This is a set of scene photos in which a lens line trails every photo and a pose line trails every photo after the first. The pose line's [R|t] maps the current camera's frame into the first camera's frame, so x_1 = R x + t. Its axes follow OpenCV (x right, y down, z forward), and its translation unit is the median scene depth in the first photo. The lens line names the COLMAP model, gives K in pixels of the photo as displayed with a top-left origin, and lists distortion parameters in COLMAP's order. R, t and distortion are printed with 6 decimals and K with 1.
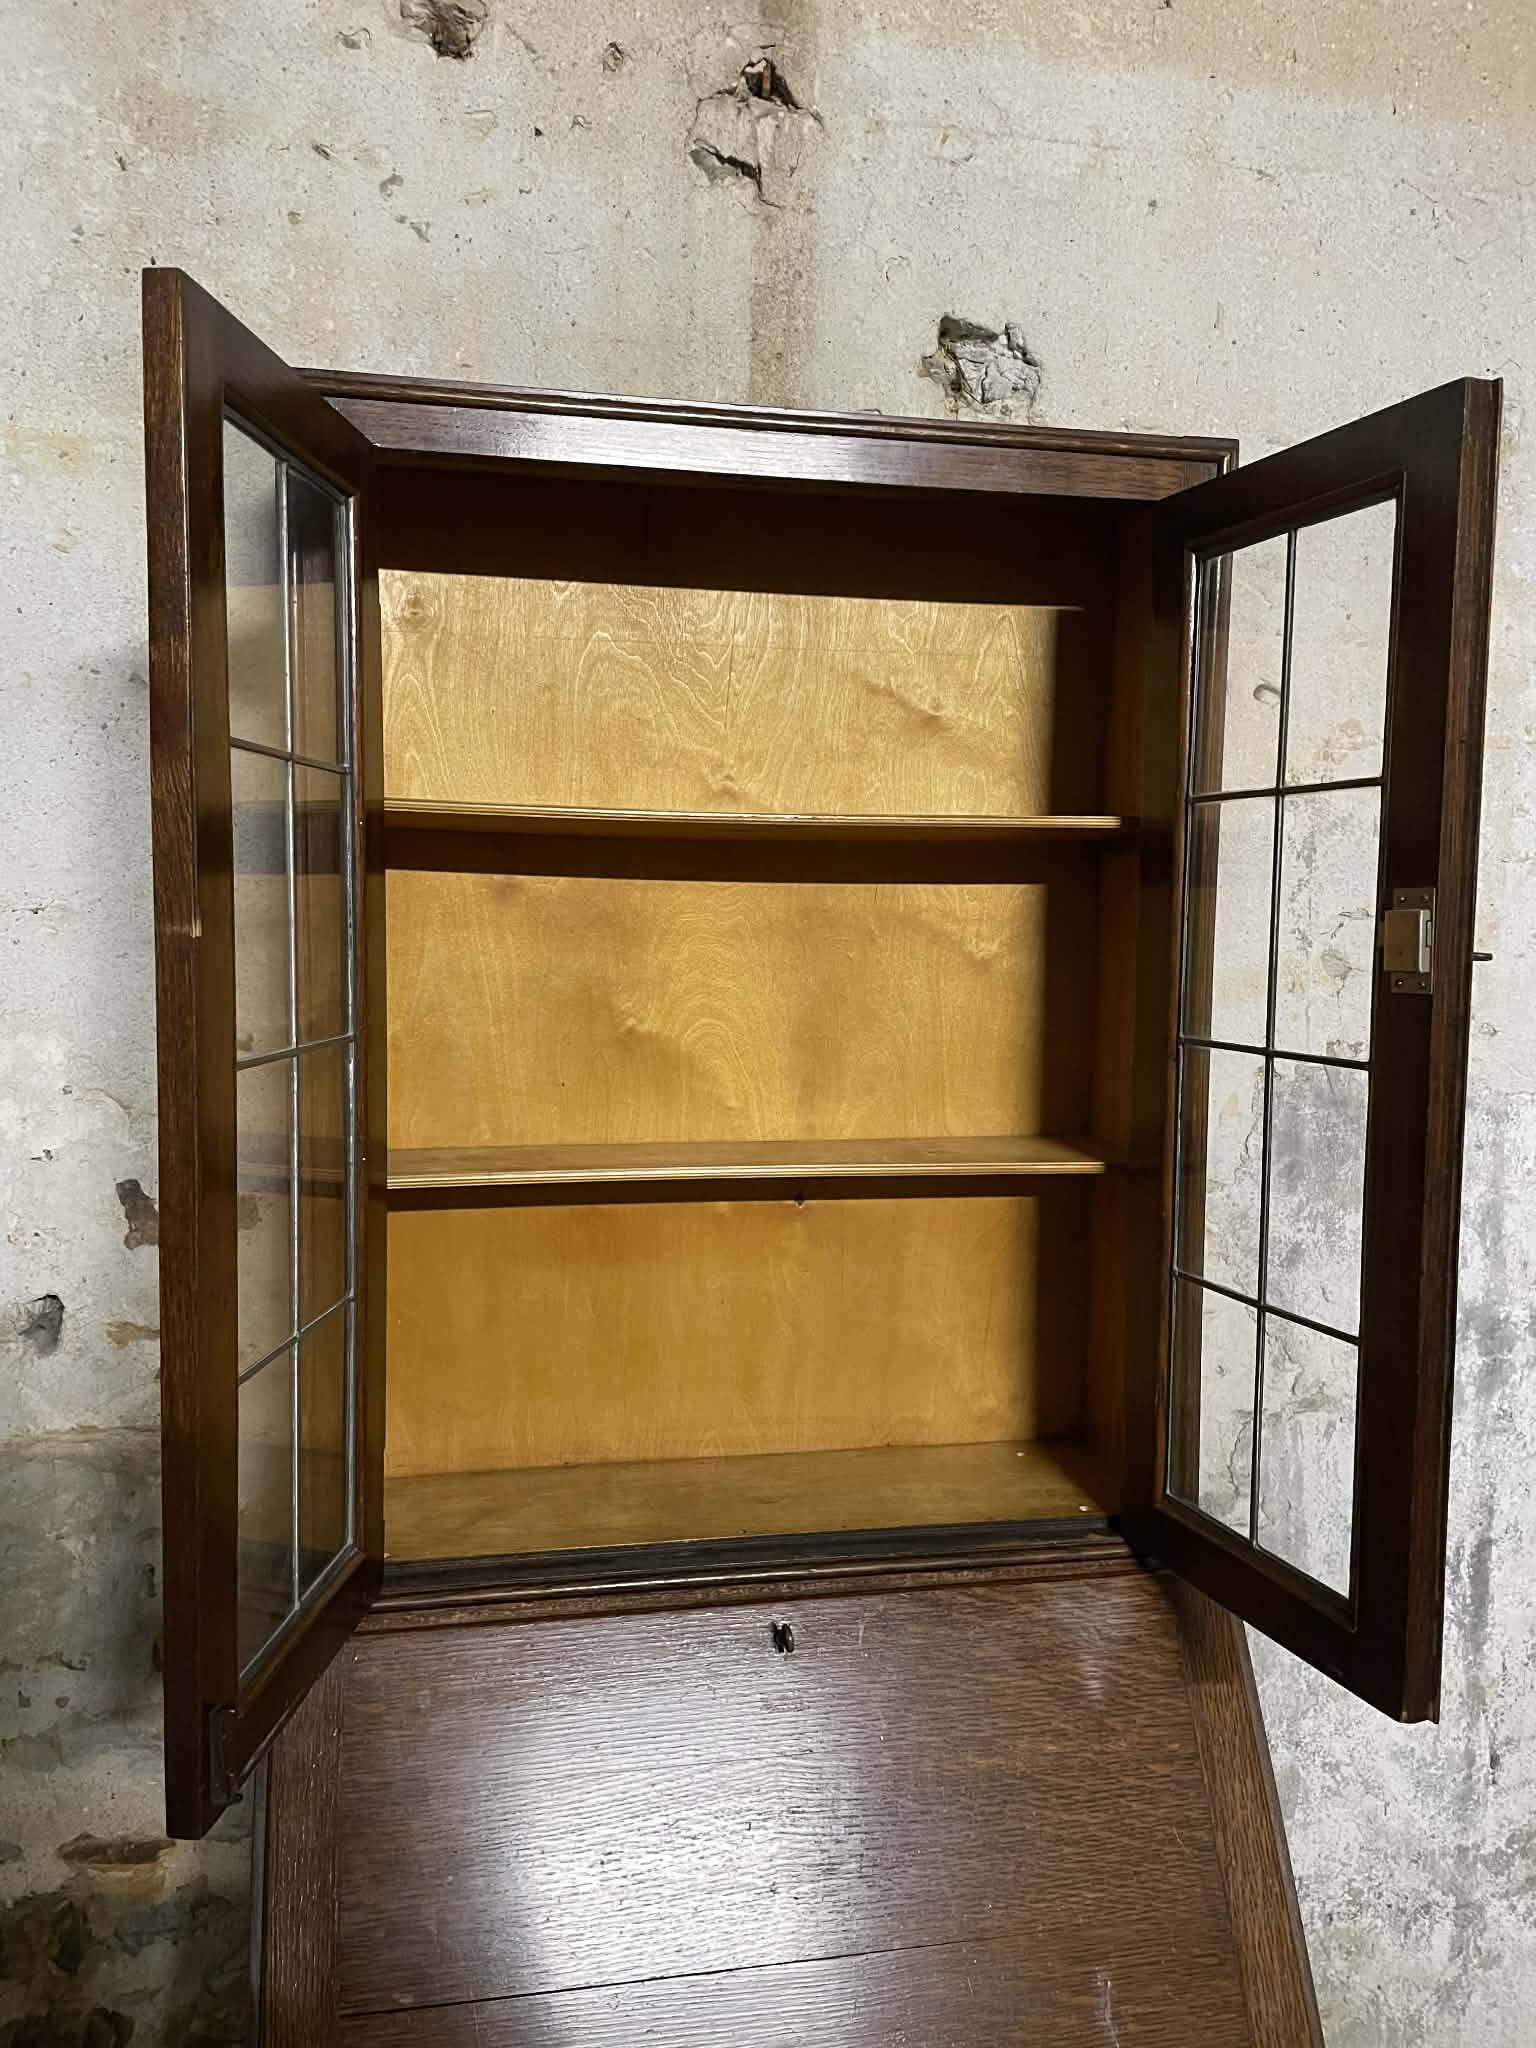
lens RADIAL K [[1541.6, 0, 756.1], [0, 1541.6, 1035.4], [0, 0, 1]] dist [0.088894, -0.120030]
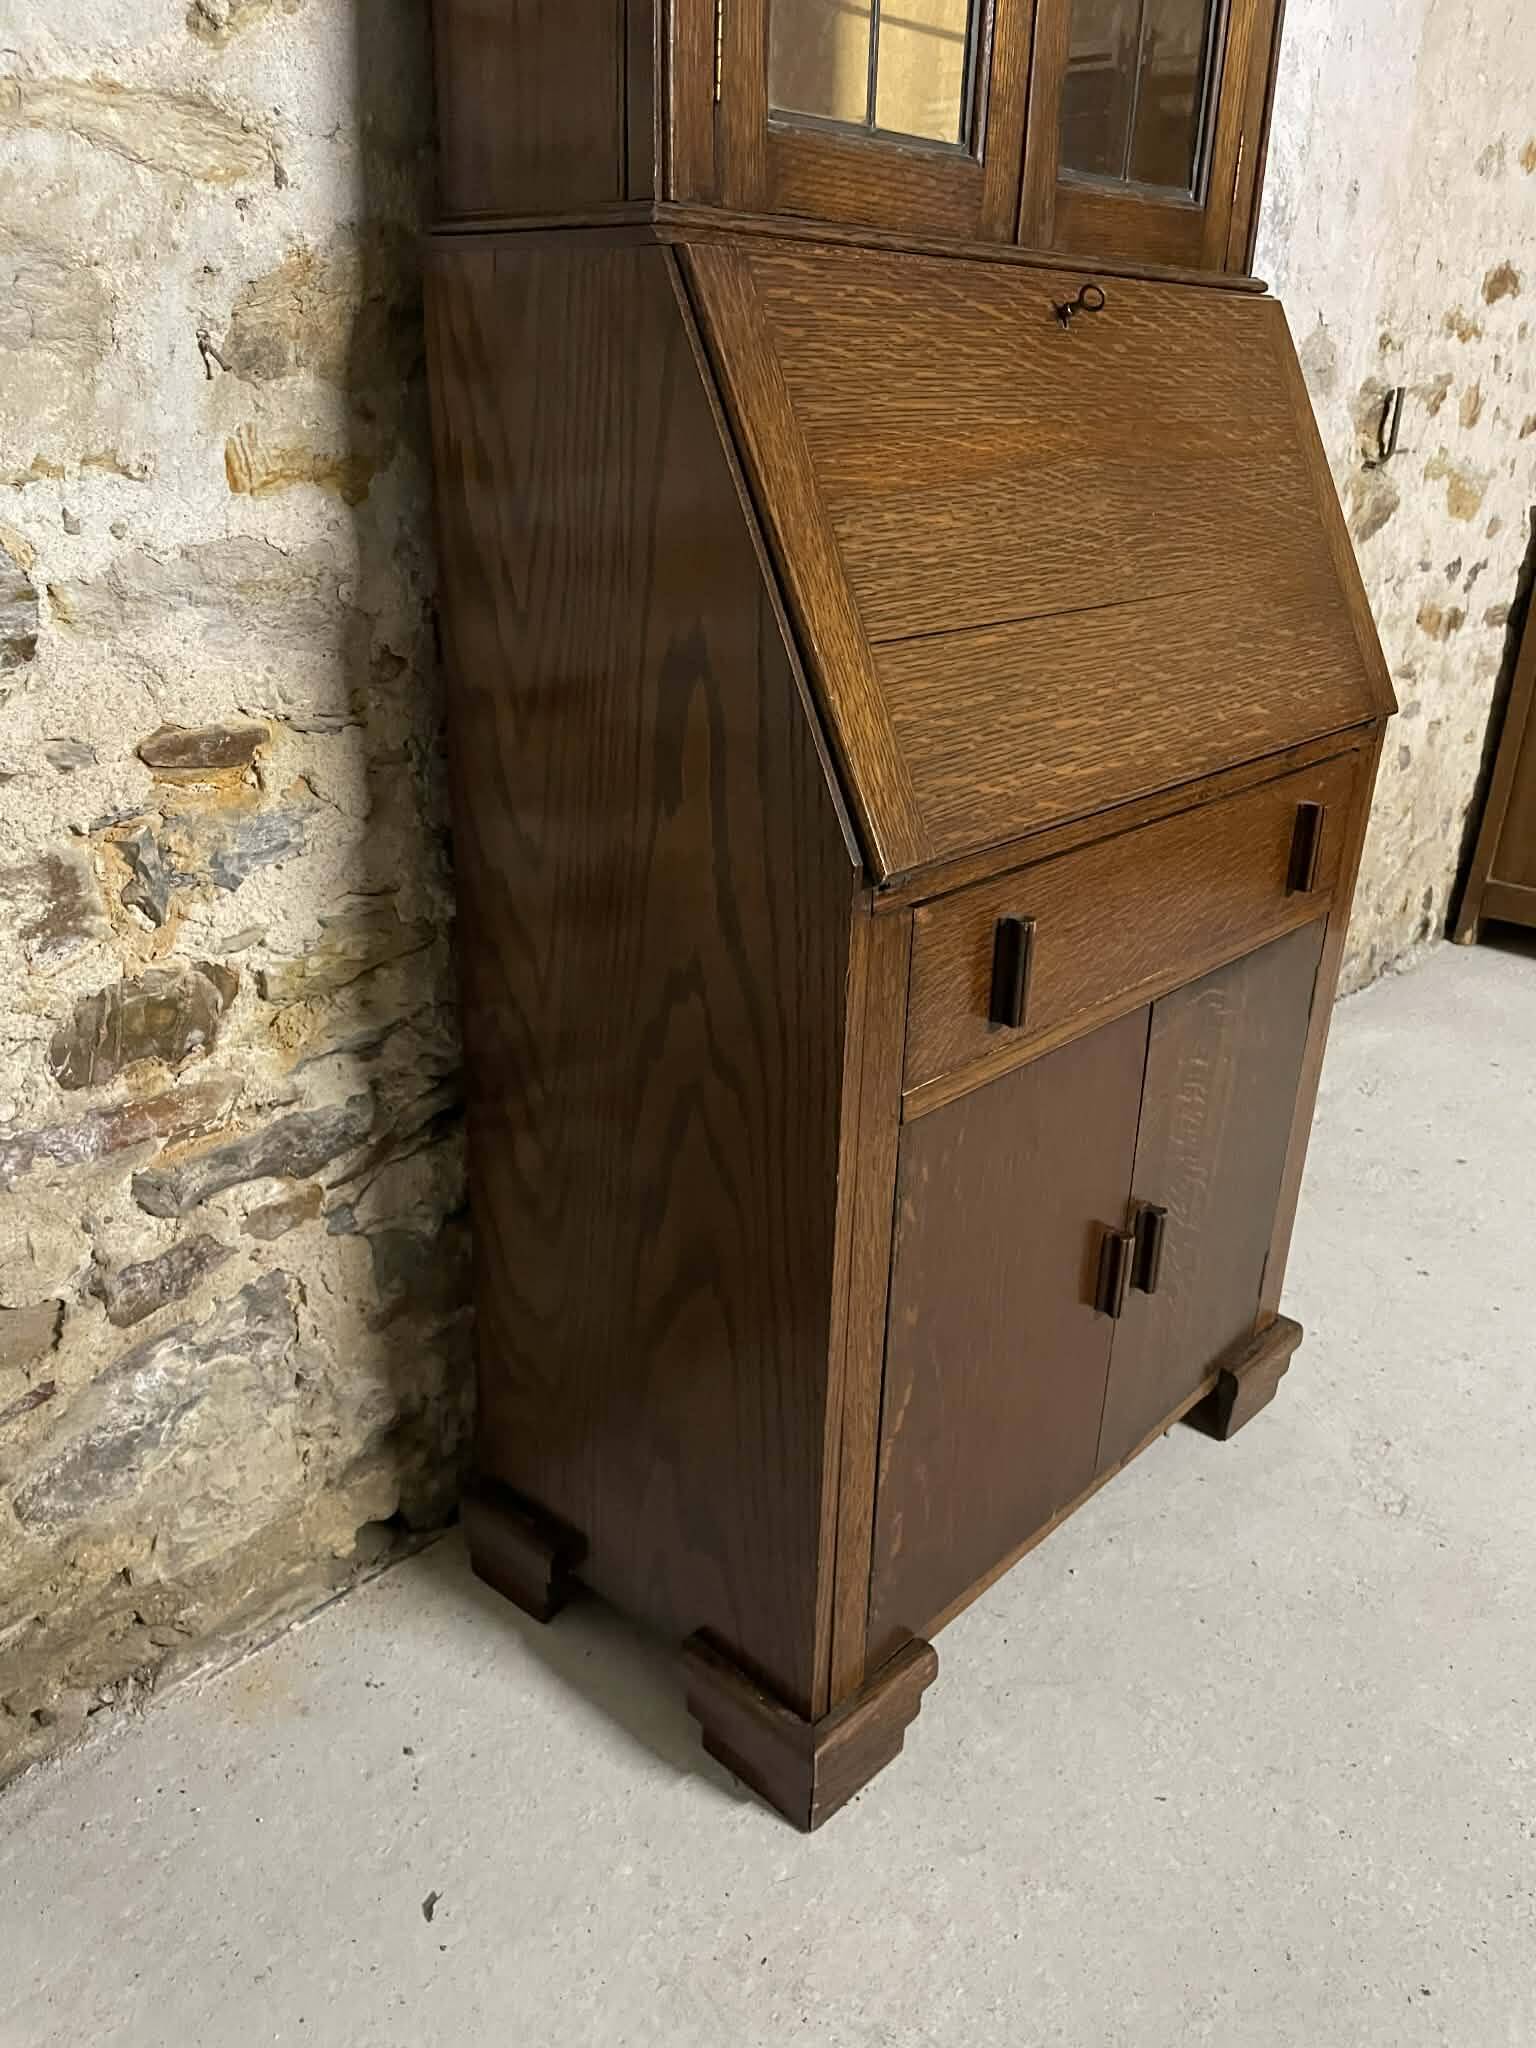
lens RADIAL K [[1547.4, 0, 763.2], [0, 1547.4, 1043.1], [0, 0, 1]] dist [0.084165, -0.114654]
pose [[0.808397, -0.221938, 0.545196, -0.647640], [0.020327, 0.936172, 0.350955, 0.399925], [-0.588287, -0.272629, 0.761309, 0.223050]]
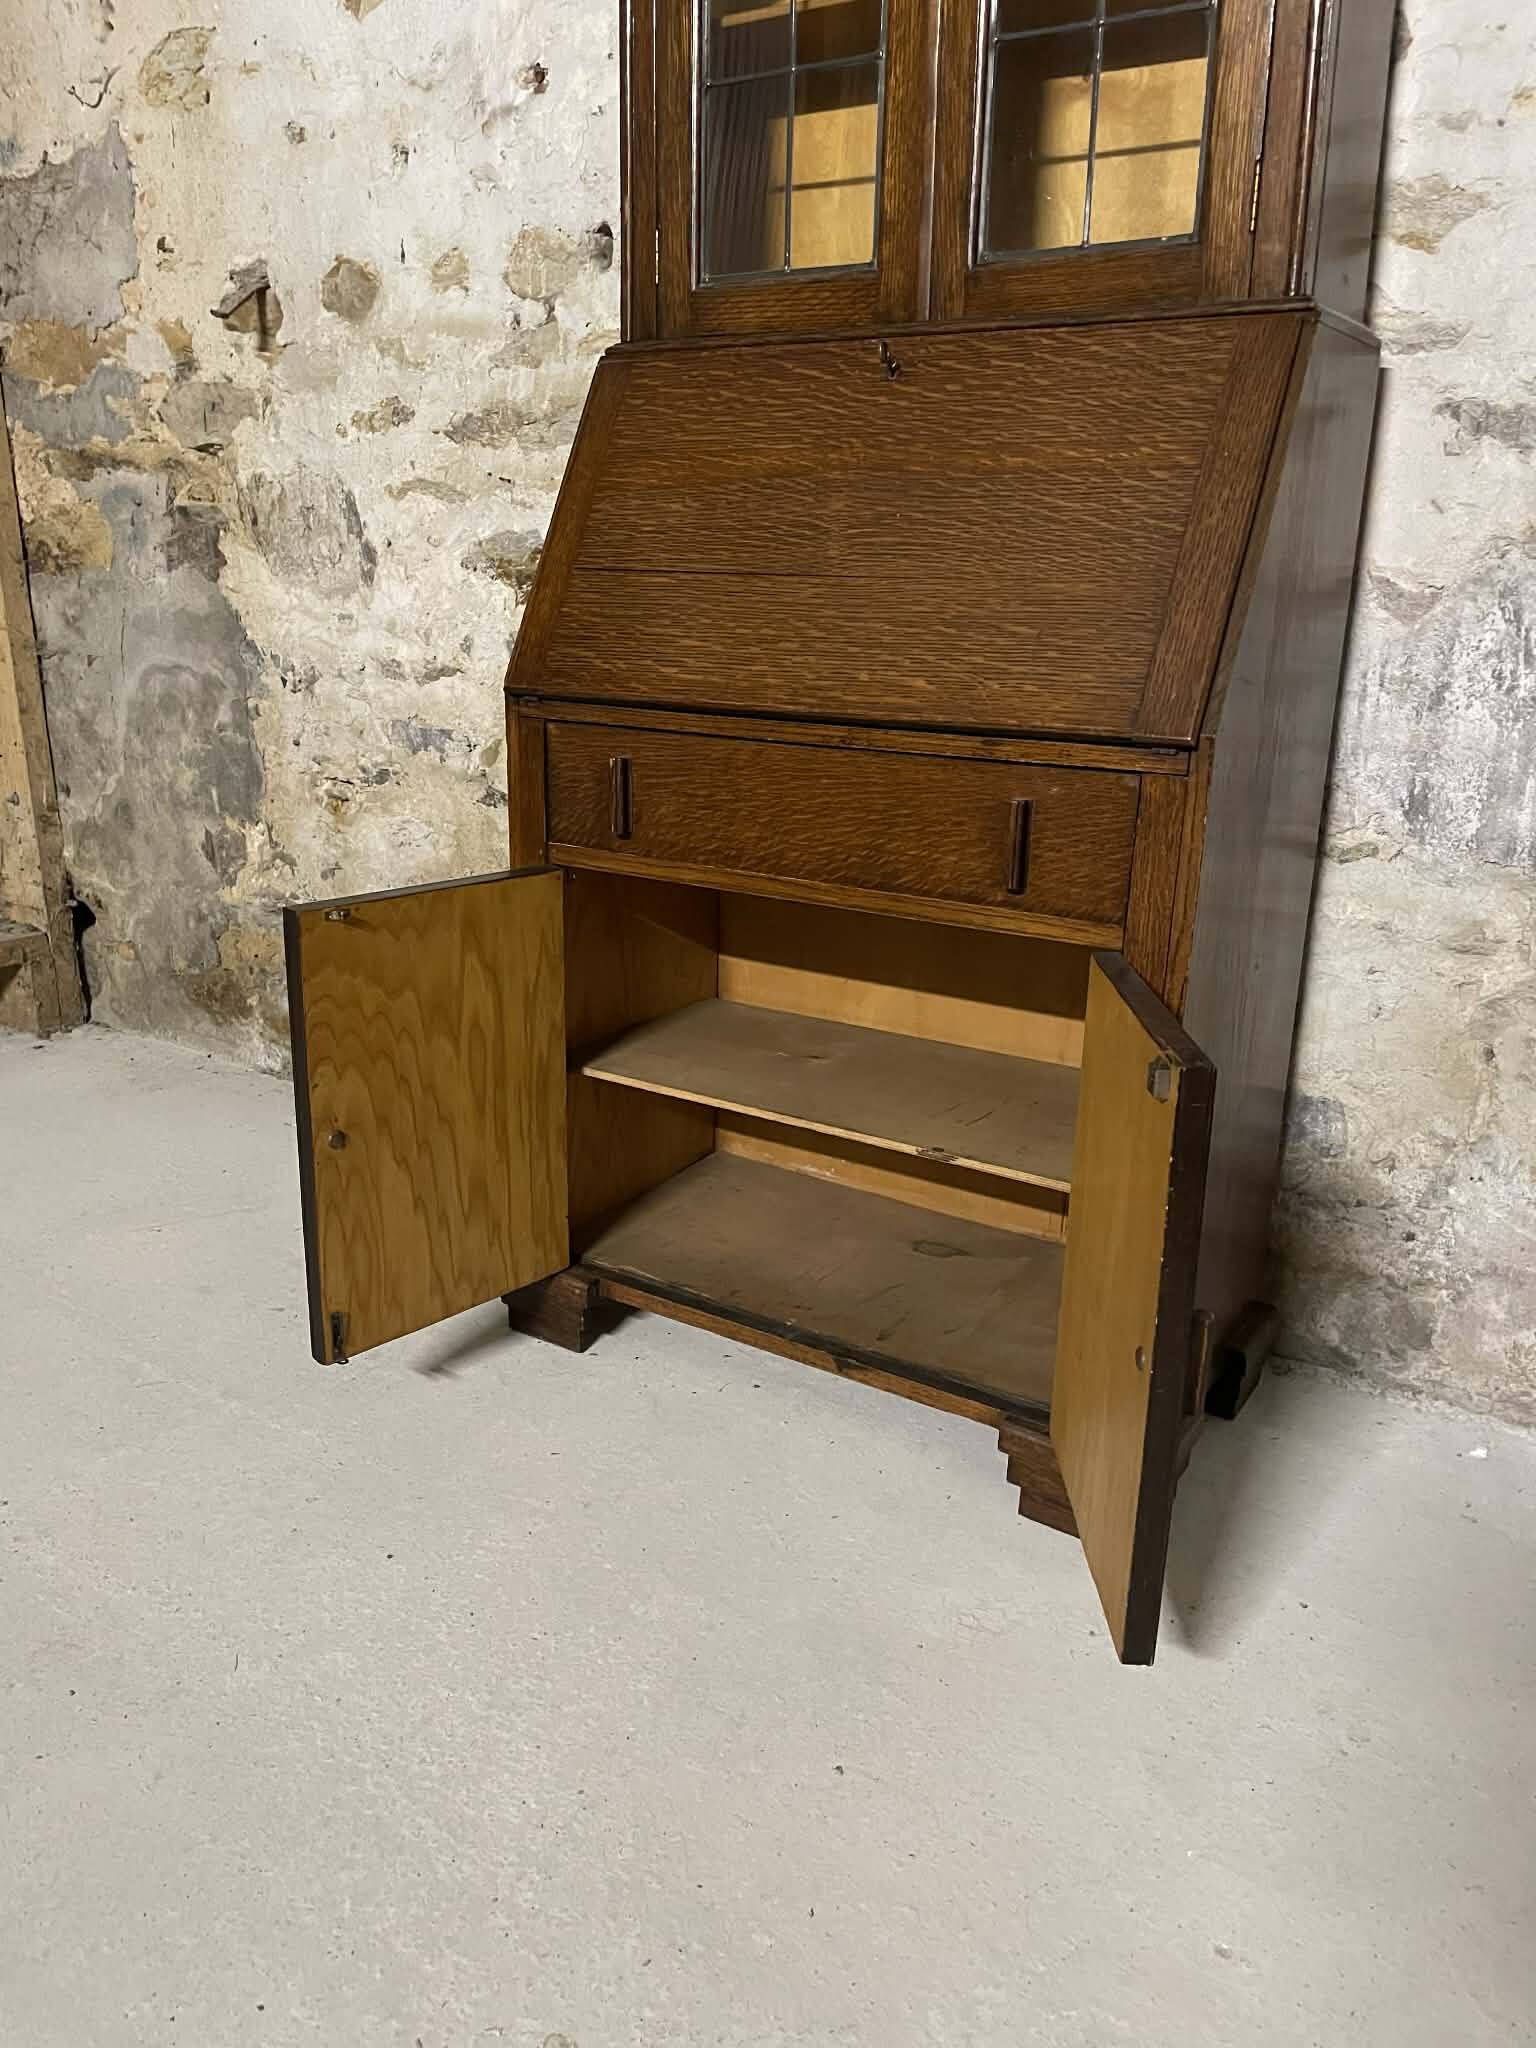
lens RADIAL K [[1547.4, 0, 755.9], [0, 1547.4, 1035.5], [0, 0, 1]] dist [0.084165, -0.114654]
pose [[0.712576, 0.209328, -0.669640, 0.766997], [-0.060906, 0.969307, 0.238191, 0.529403], [0.698946, -0.128944, 0.703454, -0.026176]]
